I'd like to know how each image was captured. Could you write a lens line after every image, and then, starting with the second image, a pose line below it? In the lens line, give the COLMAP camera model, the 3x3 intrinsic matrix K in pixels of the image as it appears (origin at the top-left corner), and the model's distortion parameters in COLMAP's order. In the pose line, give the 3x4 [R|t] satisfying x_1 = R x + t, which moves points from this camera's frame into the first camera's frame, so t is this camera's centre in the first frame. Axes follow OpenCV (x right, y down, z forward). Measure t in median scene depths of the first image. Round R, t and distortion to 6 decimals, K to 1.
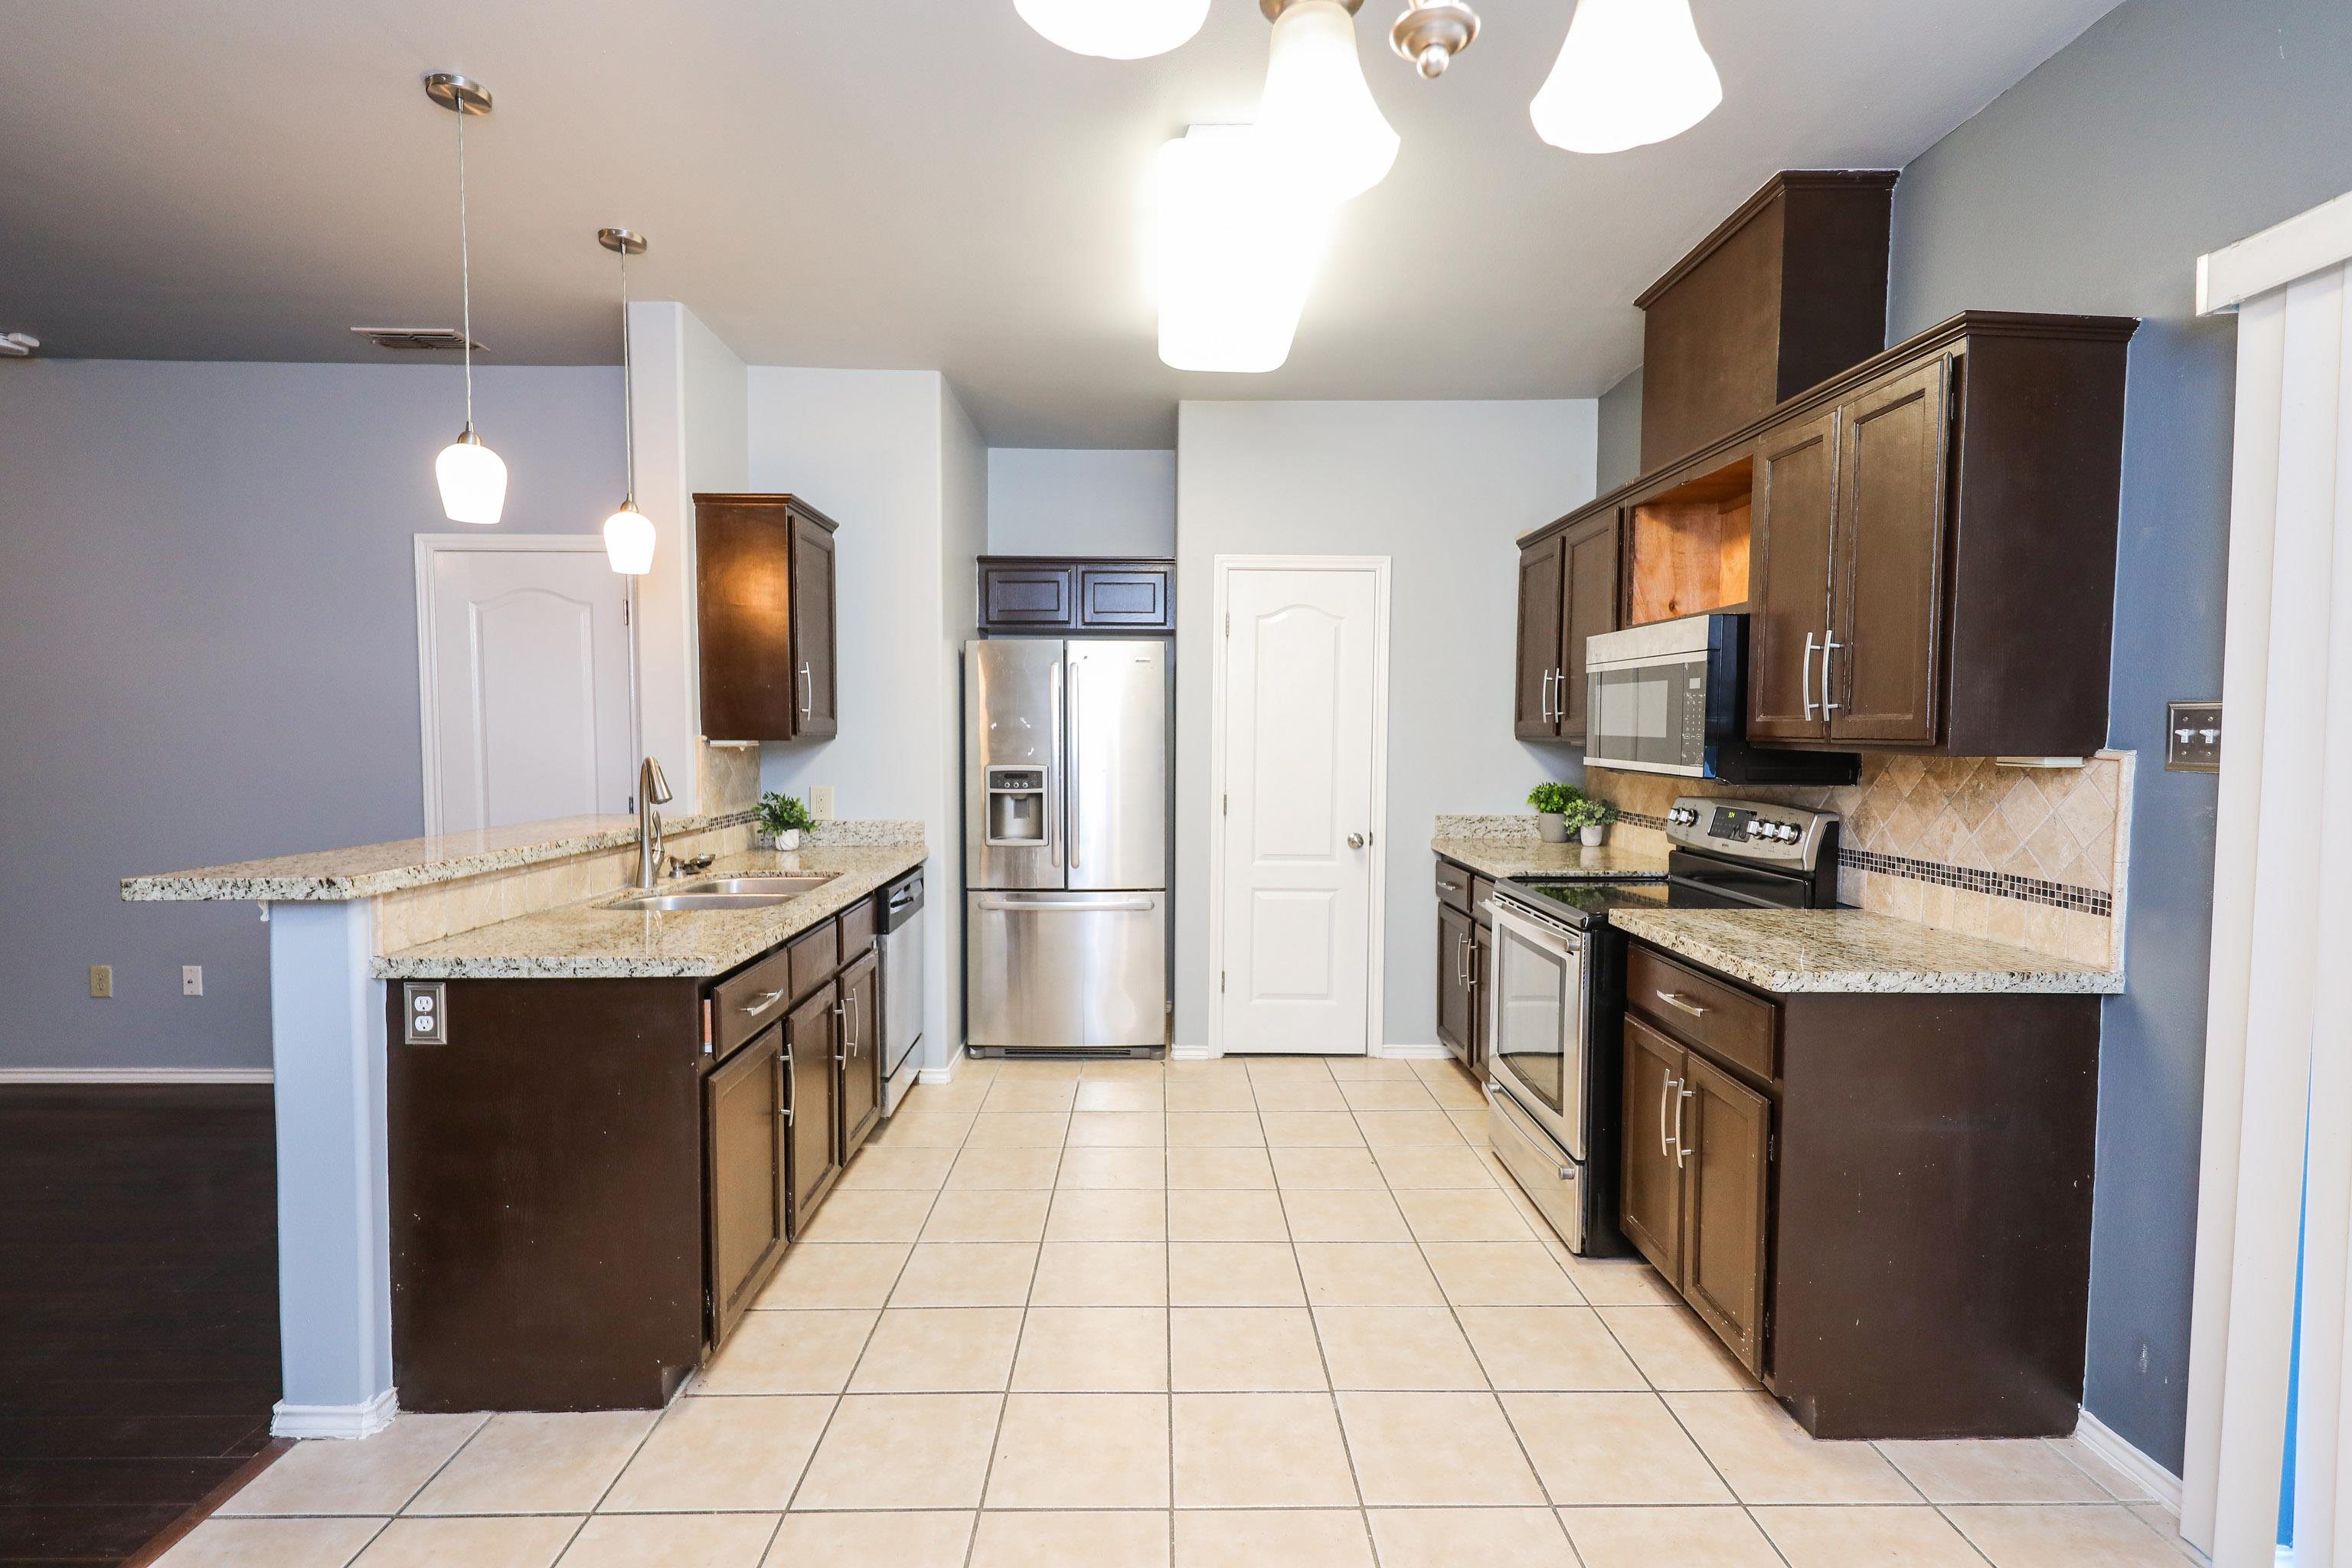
lens RADIAL K [[1093.9, 0, 1176.0], [0, 1093.9, 784.0], [0, 0, 1]] dist [0.000102, -0.000163]
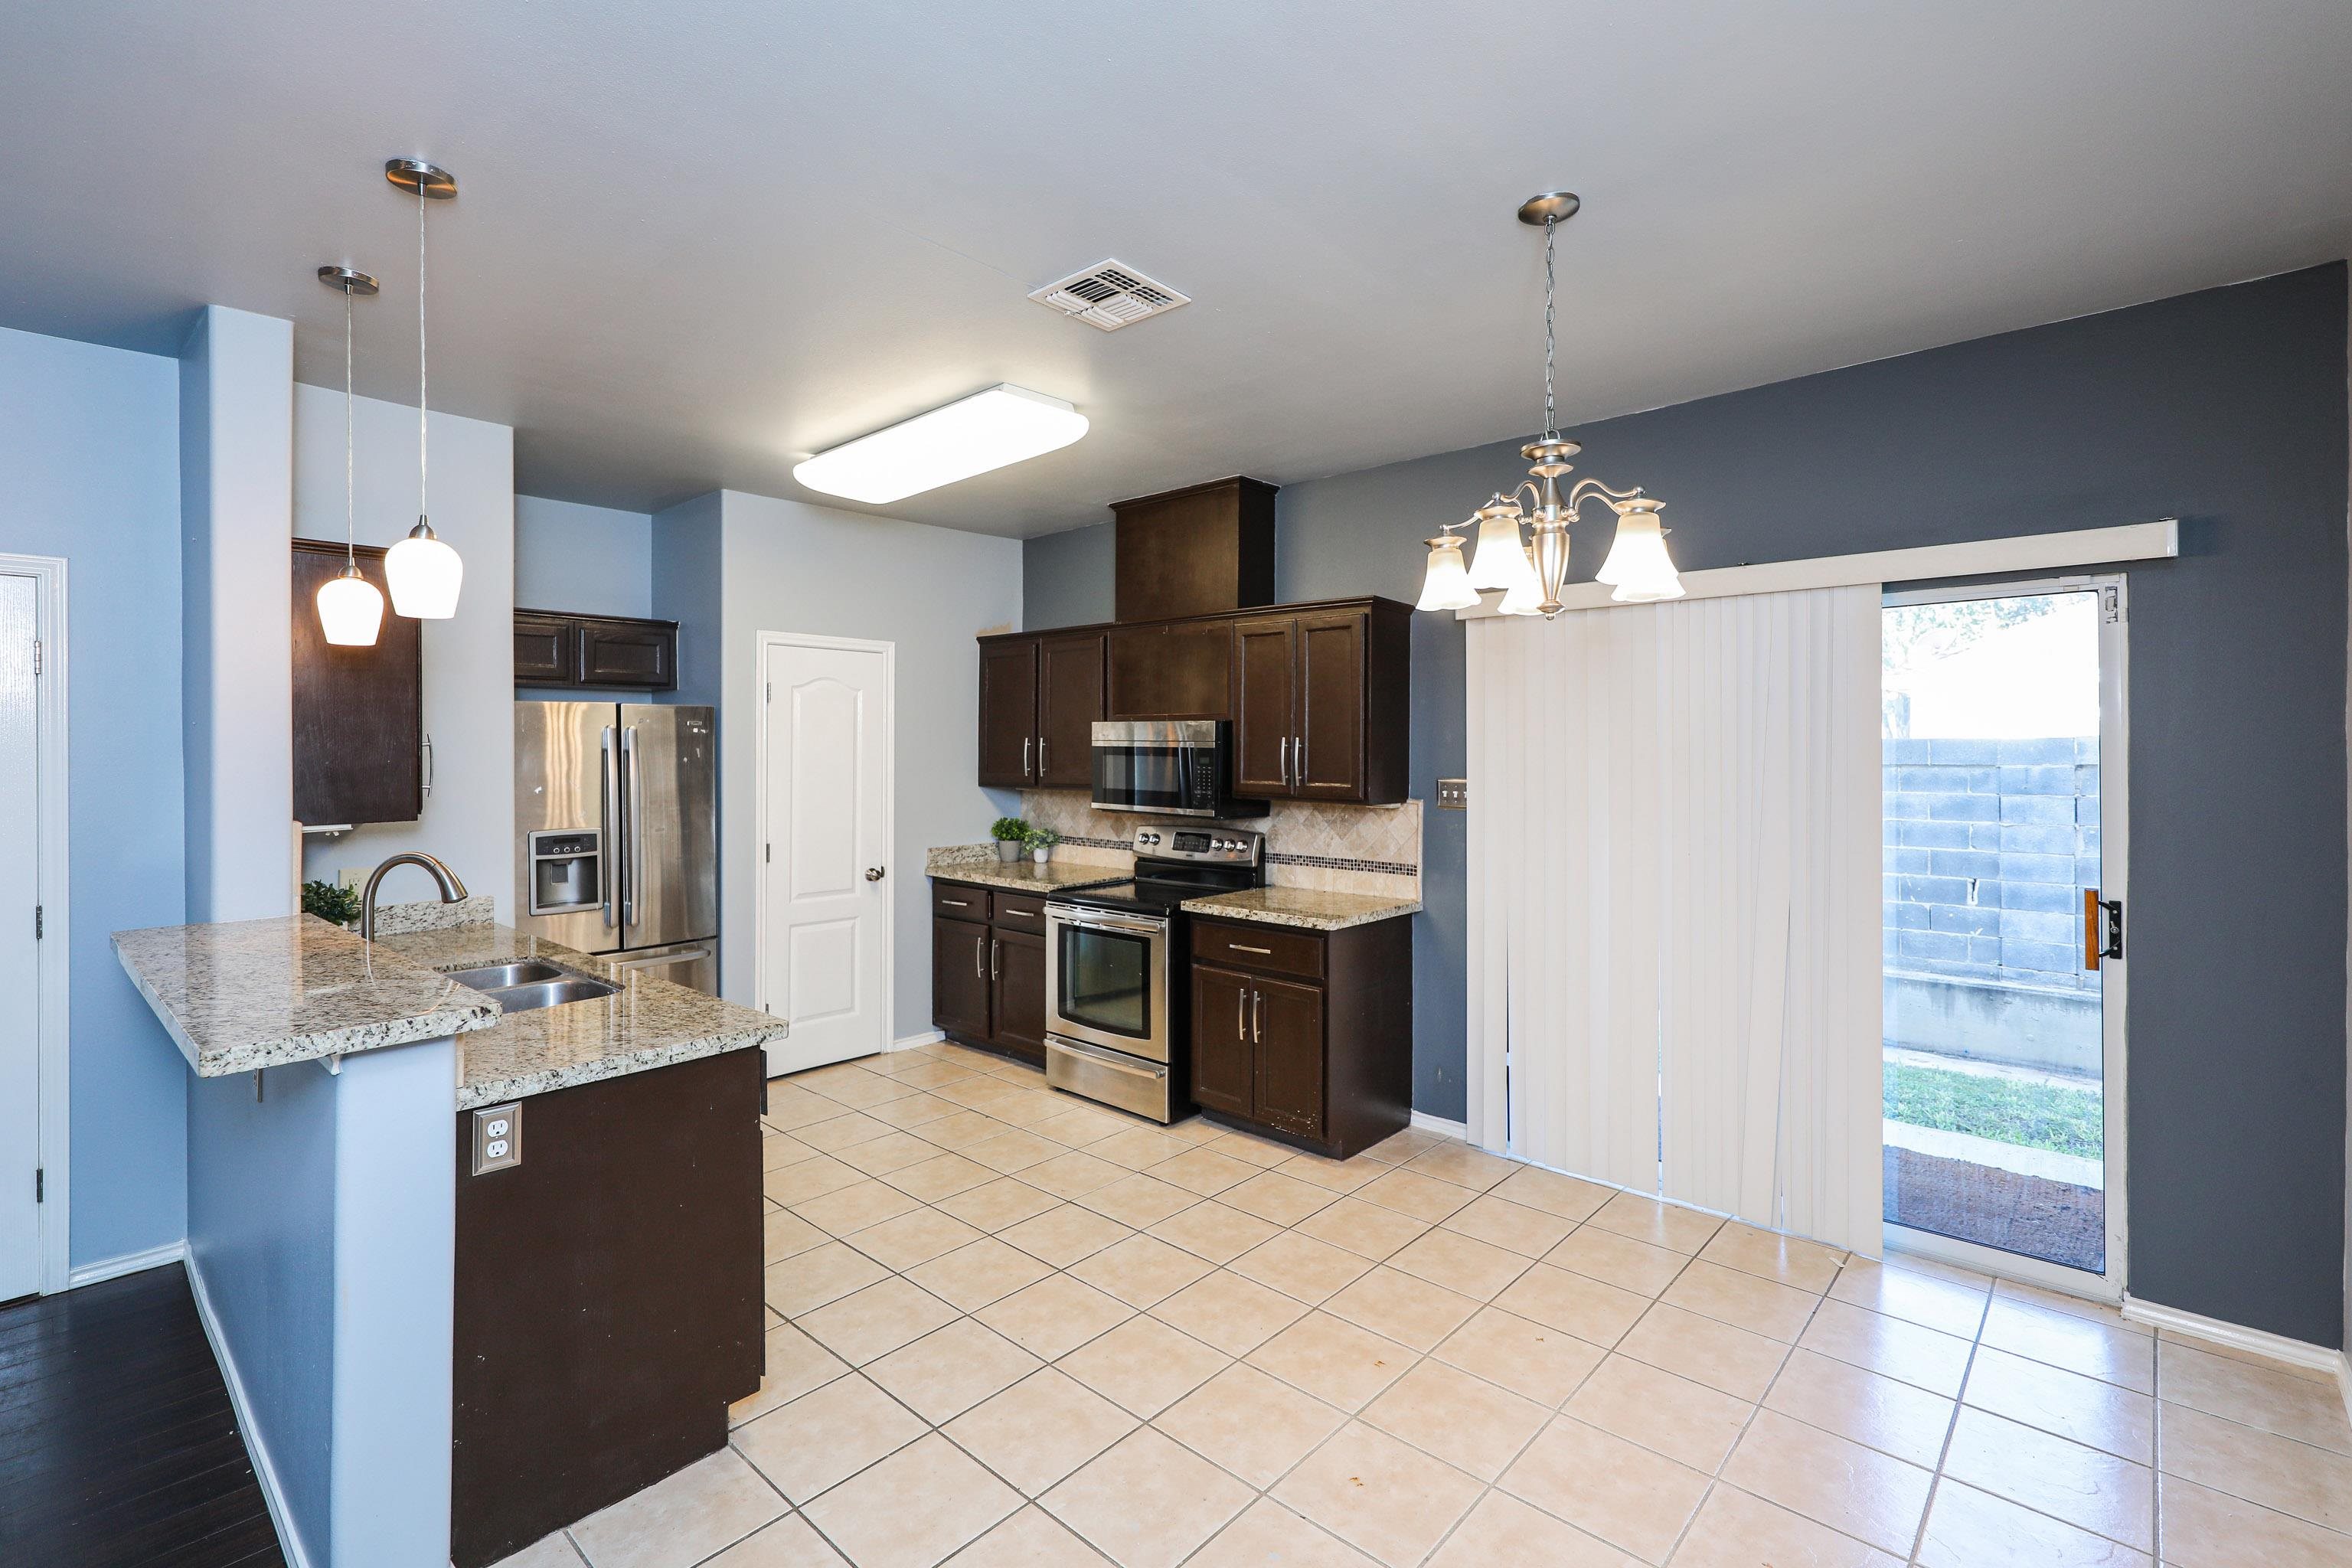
lens RADIAL K [[1061.5, 0, 1174.4], [0, 1061.5, 742.1], [0, 0, 1]] dist [0.001465, -0.000323]
pose [[0.686362, -0.001927, 0.727258, -0.773921], [0.038695, 0.998677, -0.033873, -0.070202], [-0.726230, 0.051390, 0.685528, -0.084743]]
